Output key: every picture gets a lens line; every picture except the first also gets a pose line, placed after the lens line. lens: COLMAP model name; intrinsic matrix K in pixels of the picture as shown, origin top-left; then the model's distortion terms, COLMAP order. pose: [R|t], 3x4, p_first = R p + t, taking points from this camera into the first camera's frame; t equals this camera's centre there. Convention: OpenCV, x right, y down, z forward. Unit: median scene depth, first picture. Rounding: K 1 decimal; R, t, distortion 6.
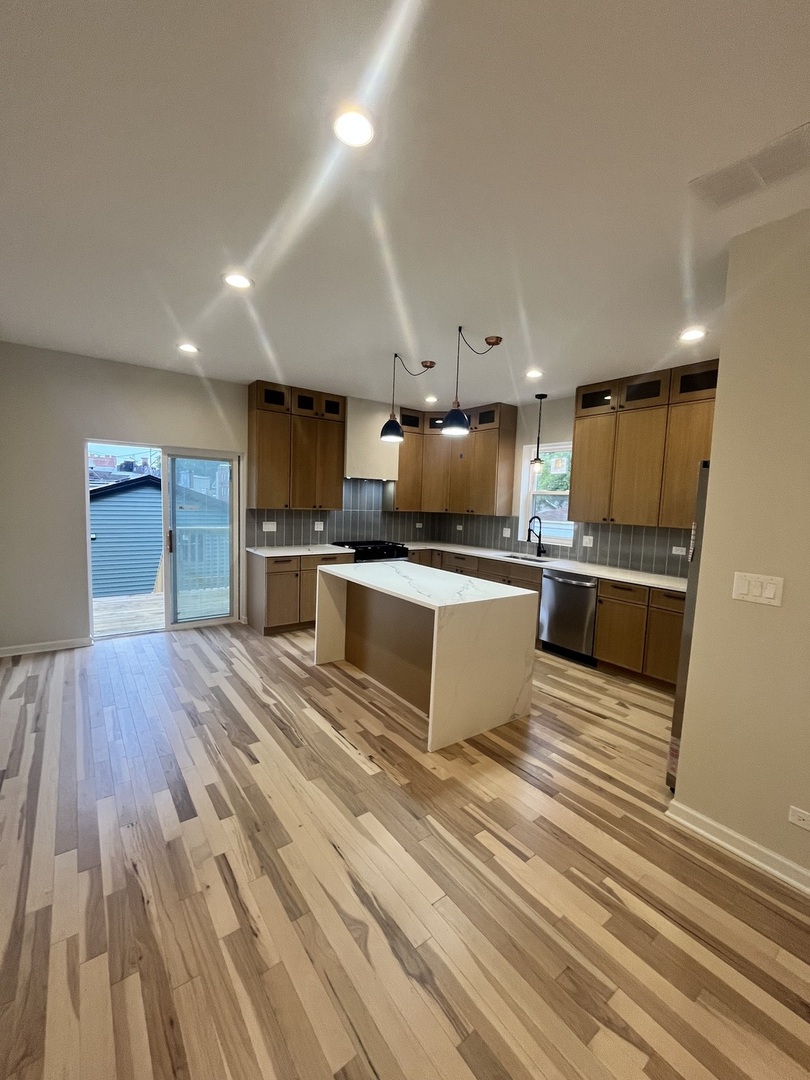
lens RADIAL K [[442.9, 0, 405.3], [0, 442.9, 536.6], [0, 0, 1]] dist [-0.000120, 0.000061]
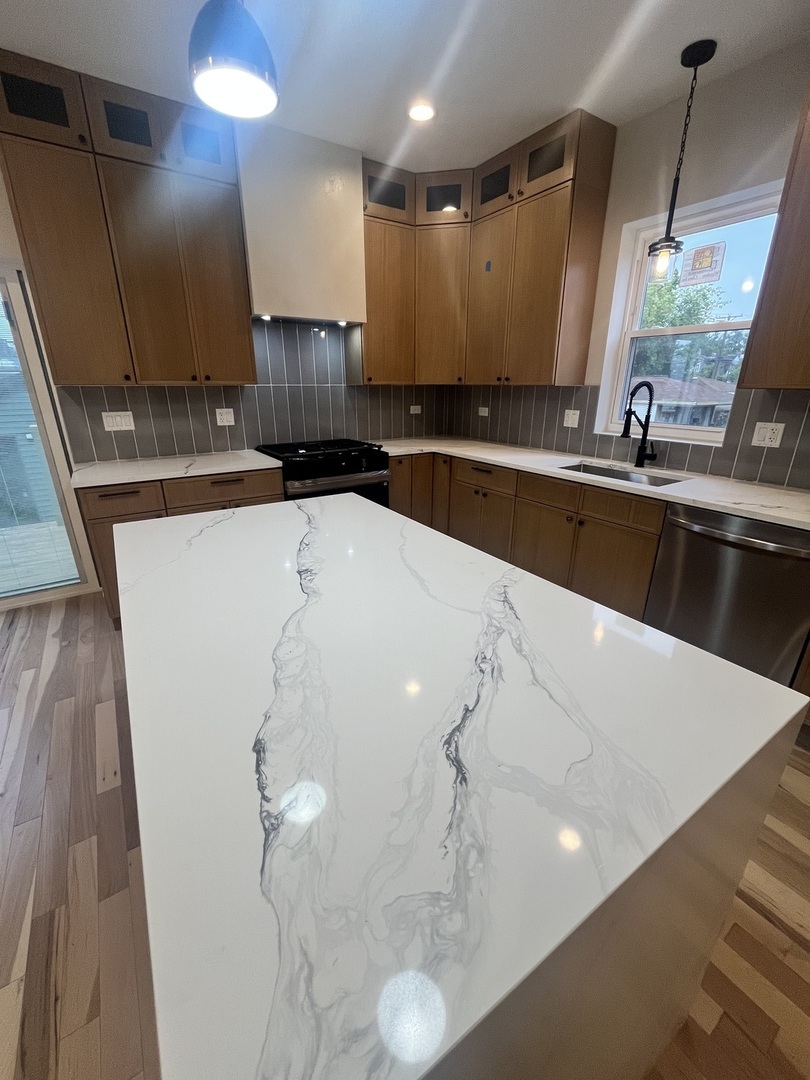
lens RADIAL K [[442.9, 0, 405.3], [0, 442.9, 536.6], [0, 0, 1]] dist [-0.000120, 0.000061]
pose [[0.998069, -0.014939, -0.060291, 0.059840], [0.029534, 0.968043, 0.249039, -0.010272], [0.054644, -0.250339, 0.966615, 0.445923]]
